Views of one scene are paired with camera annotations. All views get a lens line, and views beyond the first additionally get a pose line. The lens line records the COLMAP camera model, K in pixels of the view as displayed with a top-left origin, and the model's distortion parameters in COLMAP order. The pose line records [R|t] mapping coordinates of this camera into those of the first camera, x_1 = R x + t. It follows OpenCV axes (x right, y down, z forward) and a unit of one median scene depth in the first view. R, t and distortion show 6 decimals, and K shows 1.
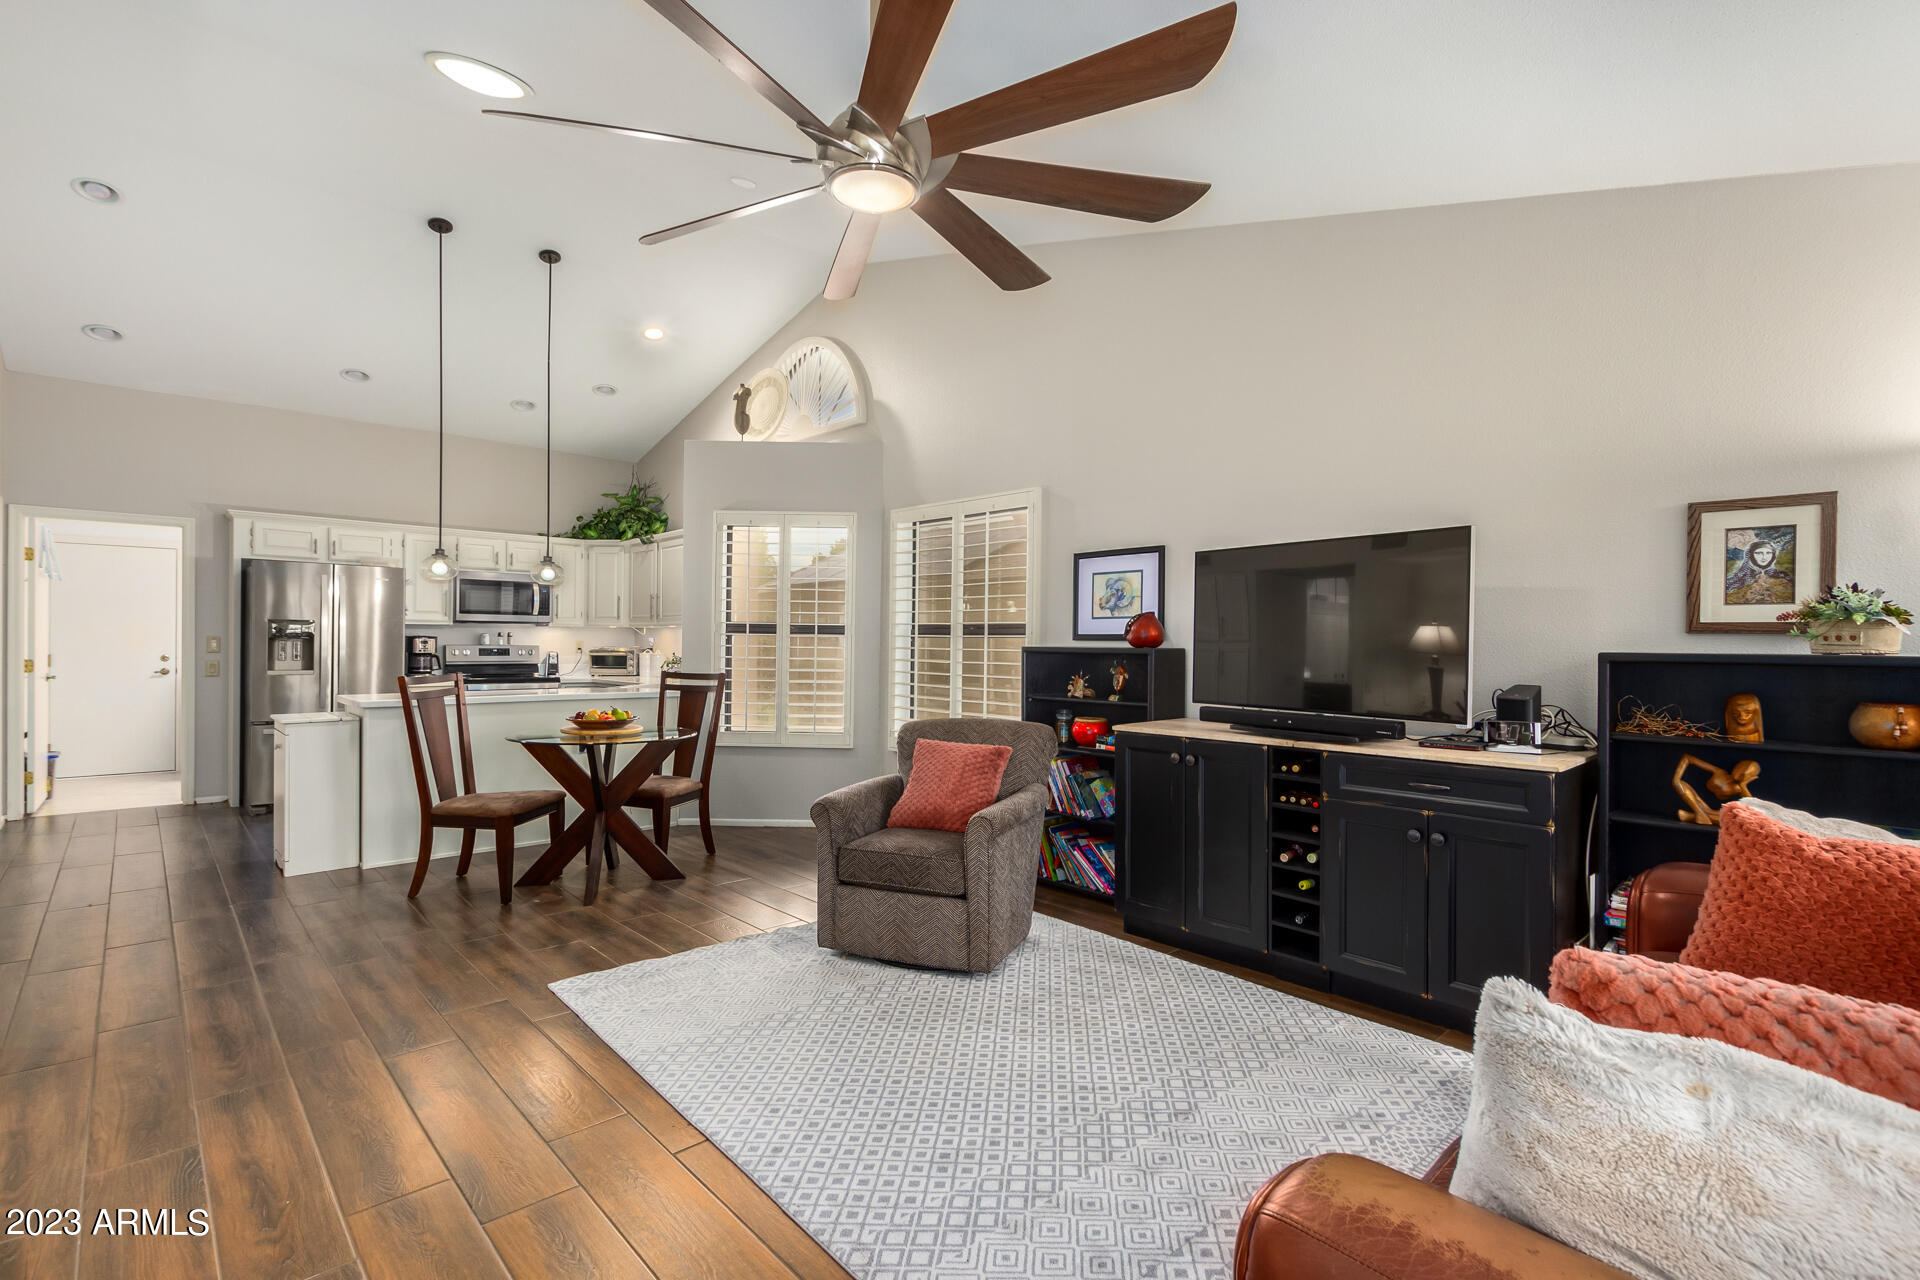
lens RADIAL K [[878.5, 0, 960.0], [0, 878.5, 640.0], [0, 0, 1]] dist [0.002239, -0.000089]
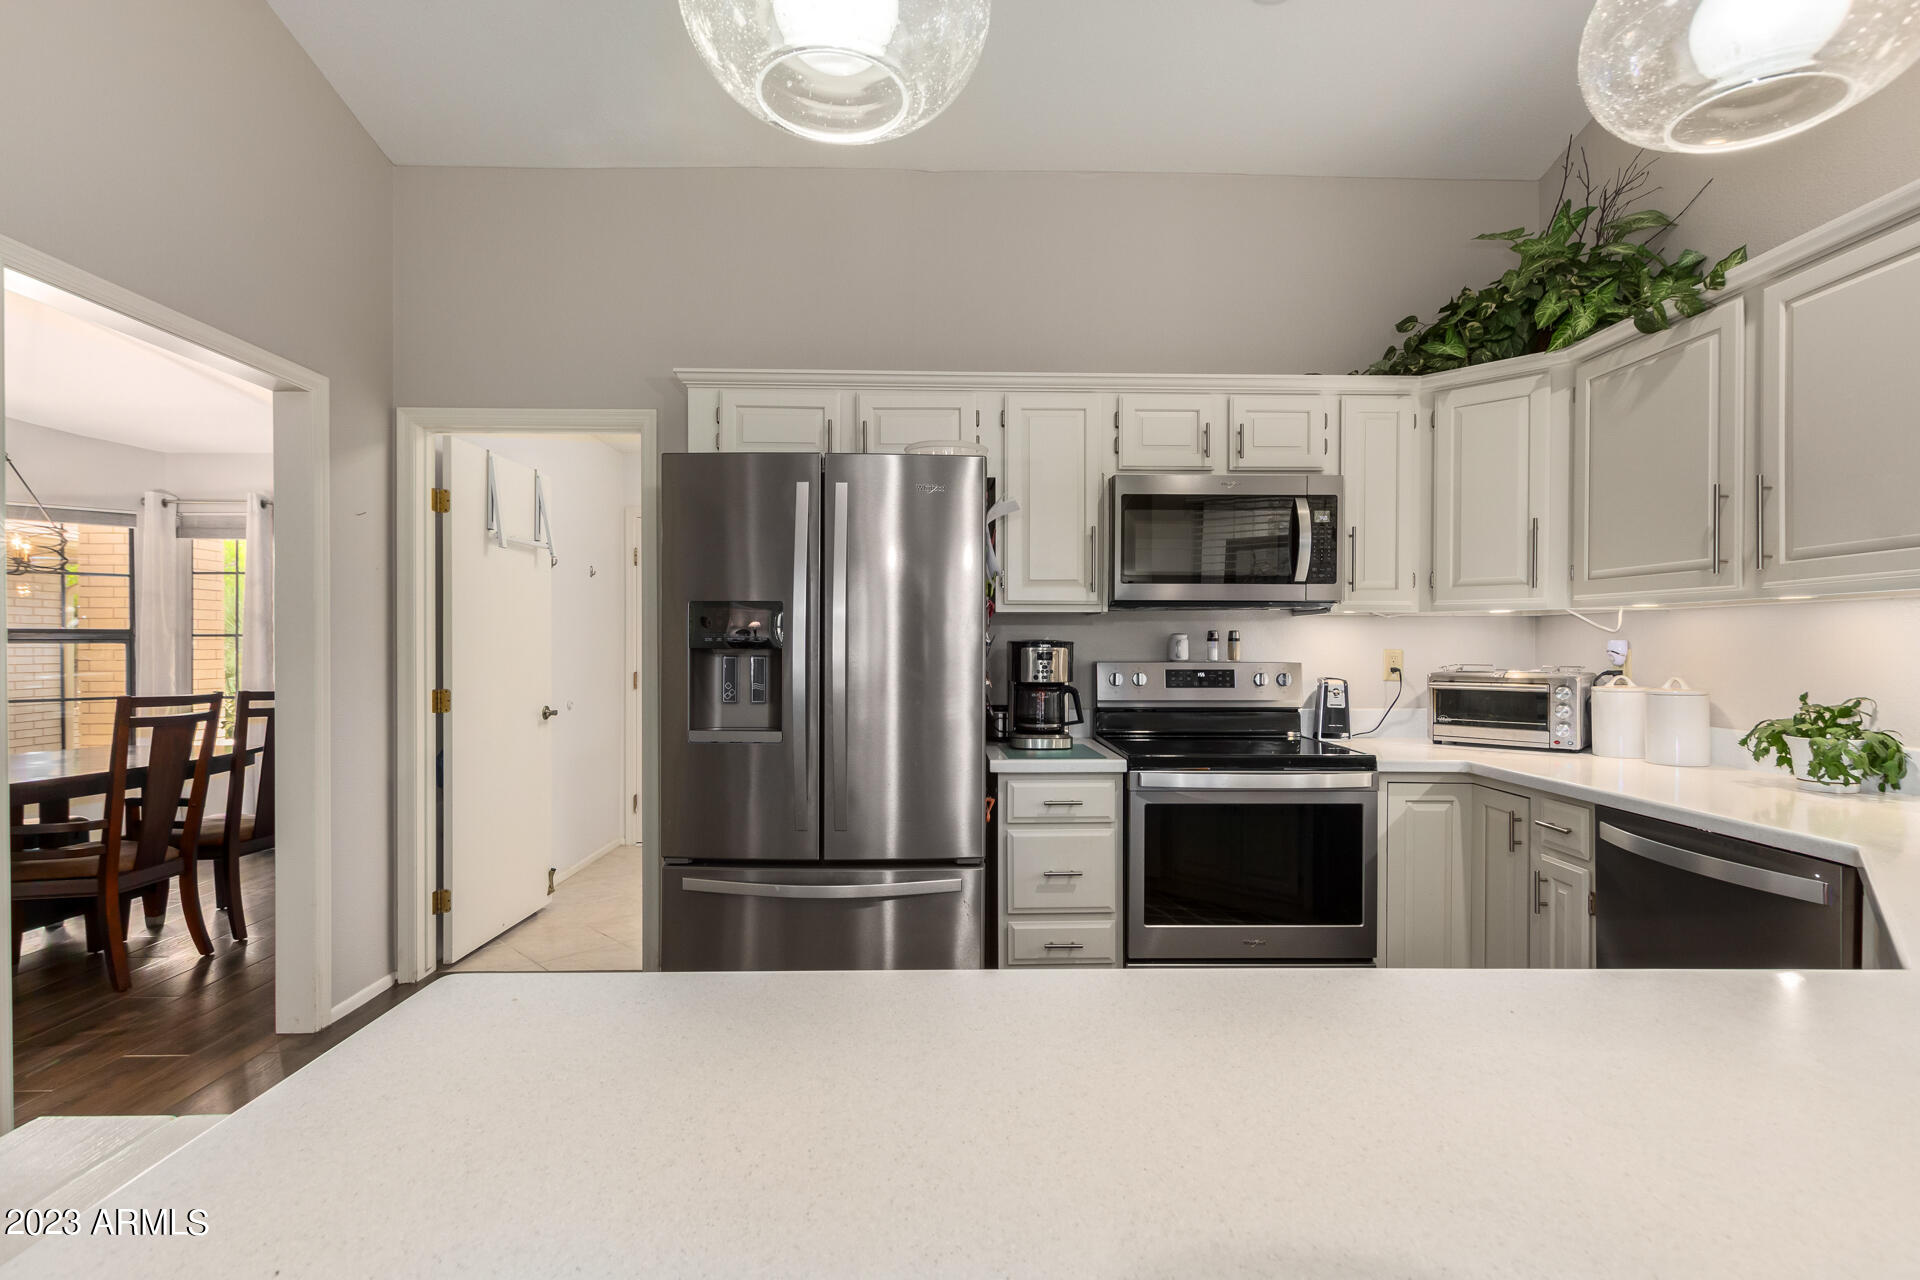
lens RADIAL K [[878.5, 0, 960.0], [0, 878.5, 640.0], [0, 0, 1]] dist [0.002239, -0.000089]
pose [[0.748538, -0.011276, -0.662996, -0.340298], [0.005947, 0.999929, -0.010292, -0.000840], [0.663066, 0.003761, 0.748552, 0.616183]]
